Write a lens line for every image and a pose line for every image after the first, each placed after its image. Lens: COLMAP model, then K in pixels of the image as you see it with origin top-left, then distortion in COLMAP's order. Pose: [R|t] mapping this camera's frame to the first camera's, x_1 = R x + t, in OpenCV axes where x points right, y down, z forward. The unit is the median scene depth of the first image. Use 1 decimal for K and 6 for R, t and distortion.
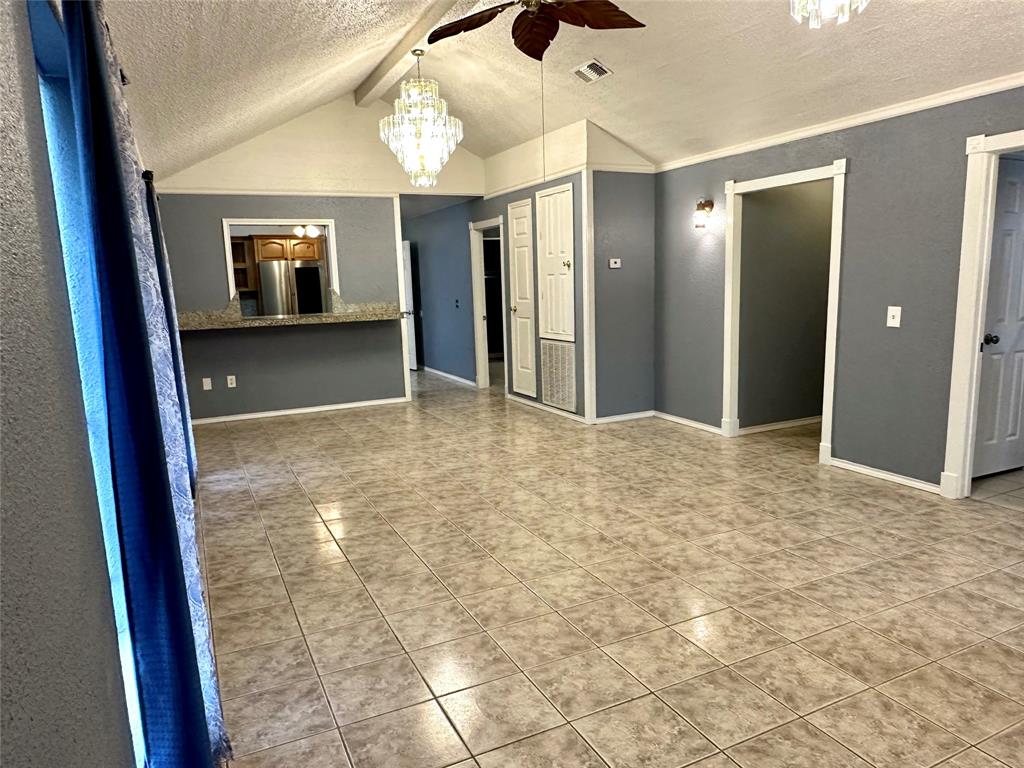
lens RADIAL K [[684.0, 0, 510.8], [0, 684.0, 379.1], [0, 0, 1]] dist [-0.001178, 0.006304]
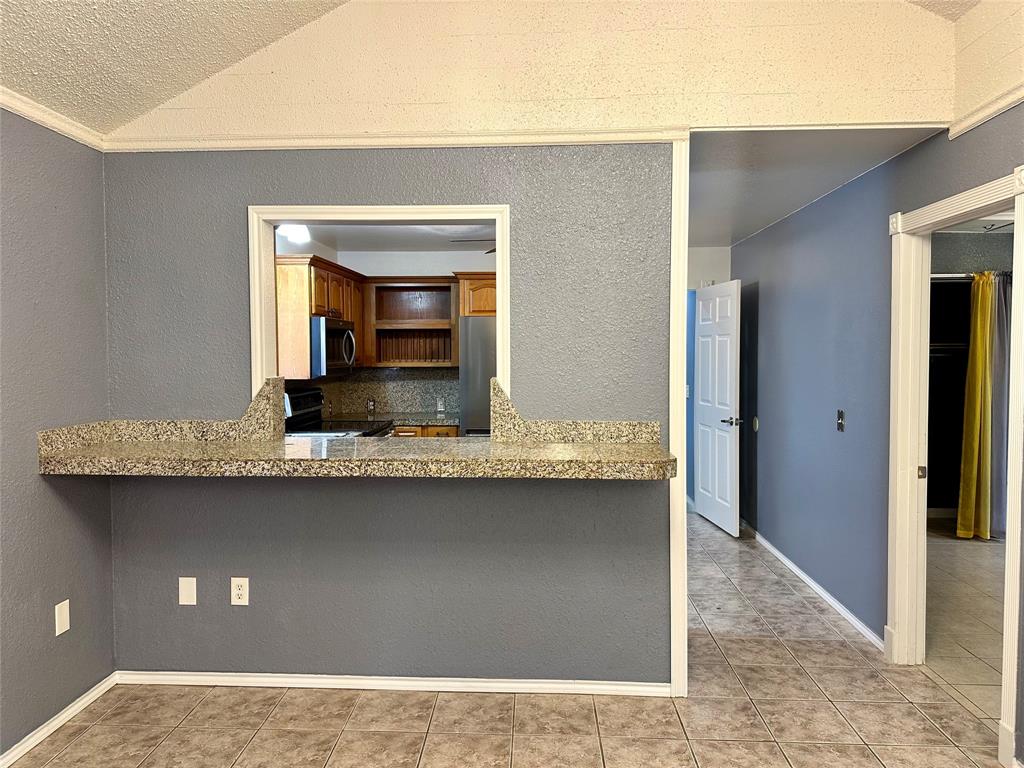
lens RADIAL K [[713.6, 0, 507.7], [0, 713.6, 382.2], [0, 0, 1]] dist [0.095060, -0.120426]
pose [[0.875988, 0.052256, -0.479495, -0.091679], [-0.097643, 0.992743, -0.070195, -0.166557], [0.472347, 0.108309, 0.874733, 1.042735]]
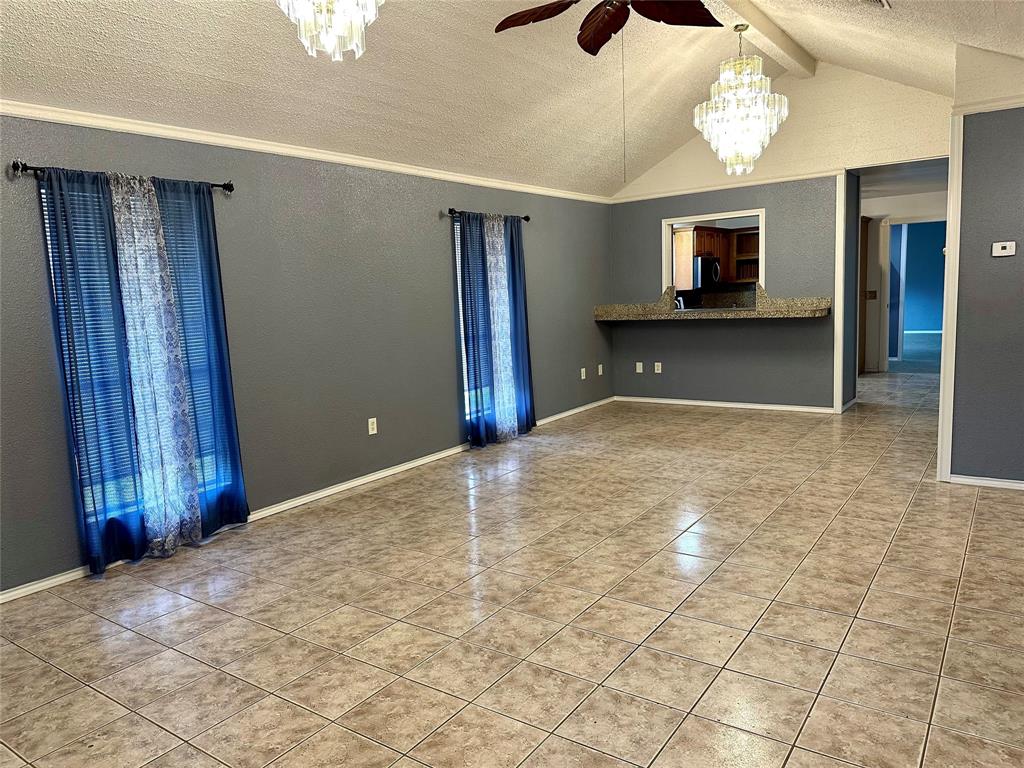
lens RADIAL K [[713.6, 0, 507.7], [0, 713.6, 382.2], [0, 0, 1]] dist [0.095060, -0.120426]
pose [[0.482414, 0.123588, -0.867181, 0.746207], [-0.098058, 0.991393, 0.086741, -0.076929], [0.870437, 0.043189, 0.490381, 0.338503]]
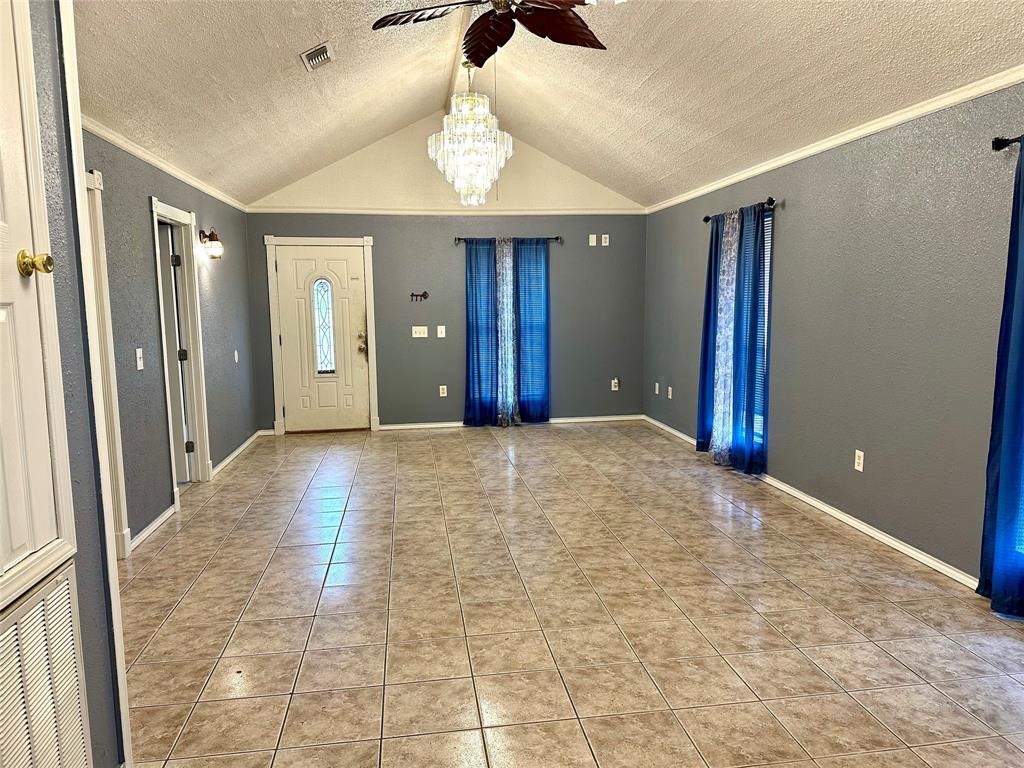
lens RADIAL K [[702.8, 0, 513.4], [0, 702.8, 389.0], [0, 0, 1]] dist [0.164206, -0.321232]
pose [[-0.953936, 0.005613, 0.299957, -0.220839], [0.085801, 0.963168, 0.254845, -0.245805], [-0.287478, 0.268842, -0.919282, 1.679547]]
